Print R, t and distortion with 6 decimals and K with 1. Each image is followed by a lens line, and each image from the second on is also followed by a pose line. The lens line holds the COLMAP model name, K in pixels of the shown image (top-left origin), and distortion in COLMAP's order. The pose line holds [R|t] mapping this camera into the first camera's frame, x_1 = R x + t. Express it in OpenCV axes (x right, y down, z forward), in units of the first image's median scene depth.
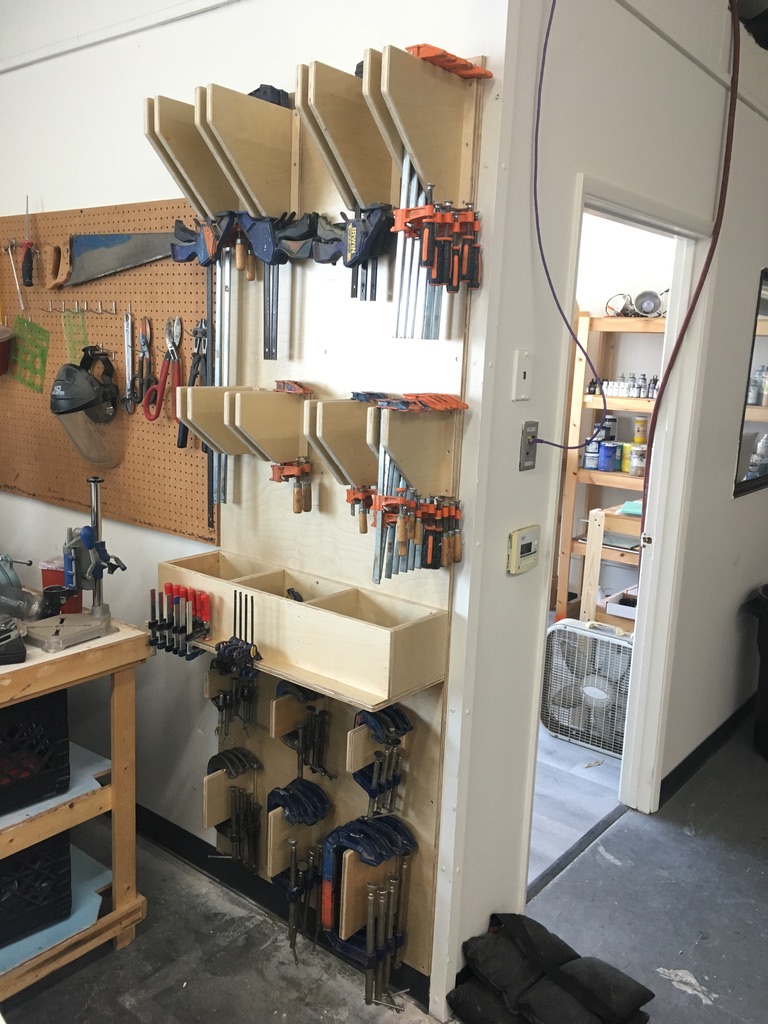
lens RADIAL K [[875.4, 0, 385.5], [0, 875.4, 511.0], [0, 0, 1]] dist [0.052361, -0.076301]
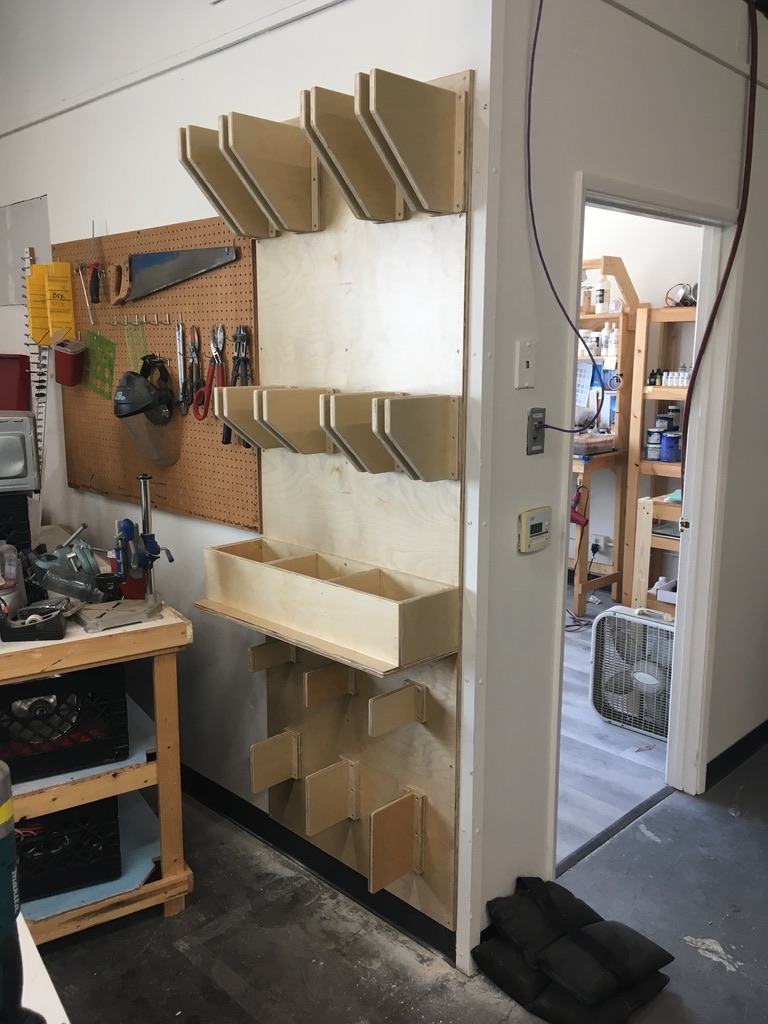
lens RADIAL K [[875.4, 0, 384.8], [0, 875.4, 513.2], [0, 0, 1]] dist [0.052361, -0.076301]
pose [[0.993609, -0.018803, -0.111301, 0.085385], [0.018584, 0.999823, -0.003000, 0.021314], [0.111338, 0.000912, 0.993782, -0.062913]]
